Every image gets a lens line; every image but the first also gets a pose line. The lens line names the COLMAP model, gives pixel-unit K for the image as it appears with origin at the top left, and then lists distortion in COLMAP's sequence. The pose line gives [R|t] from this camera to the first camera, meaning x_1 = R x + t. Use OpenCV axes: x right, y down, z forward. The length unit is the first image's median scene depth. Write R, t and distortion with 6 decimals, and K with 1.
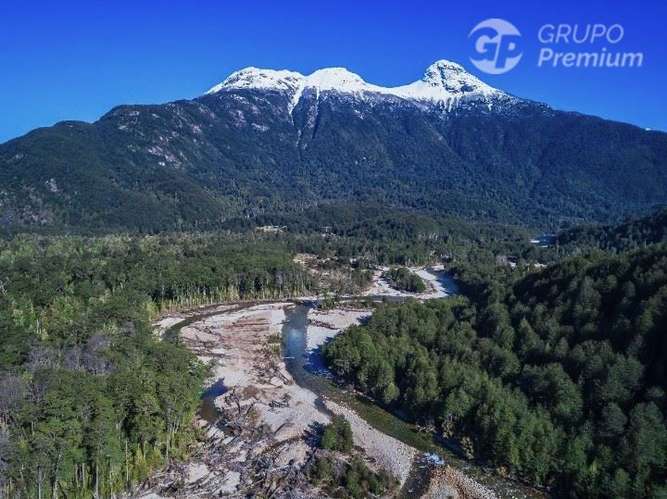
lens RADIAL K [[501.0, 0, 333.5], [0, 501.0, 249.5], [0, 0, 1]] dist [-0.025189, 0.008218]
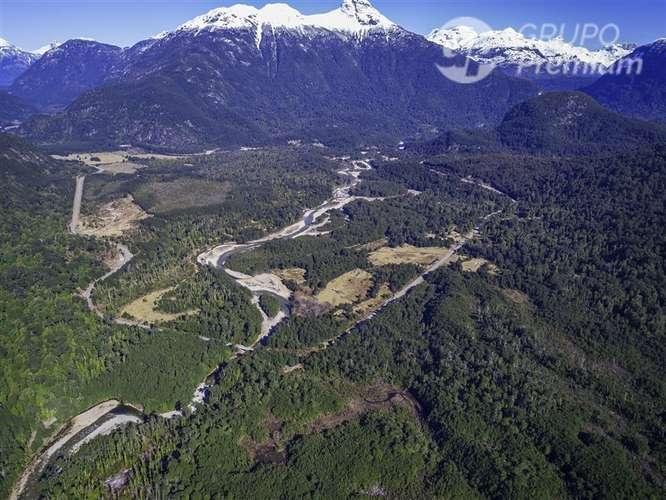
lens RADIAL K [[500.2, 0, 333.0], [0, 500.2, 250.0], [0, 0, 1]] dist [-0.025189, 0.008218]
pose [[0.982118, -0.067125, 0.175895, -0.159731], [0.020528, 0.966890, 0.254365, -0.058439], [-0.187145, -0.246206, 0.950978, -0.571463]]
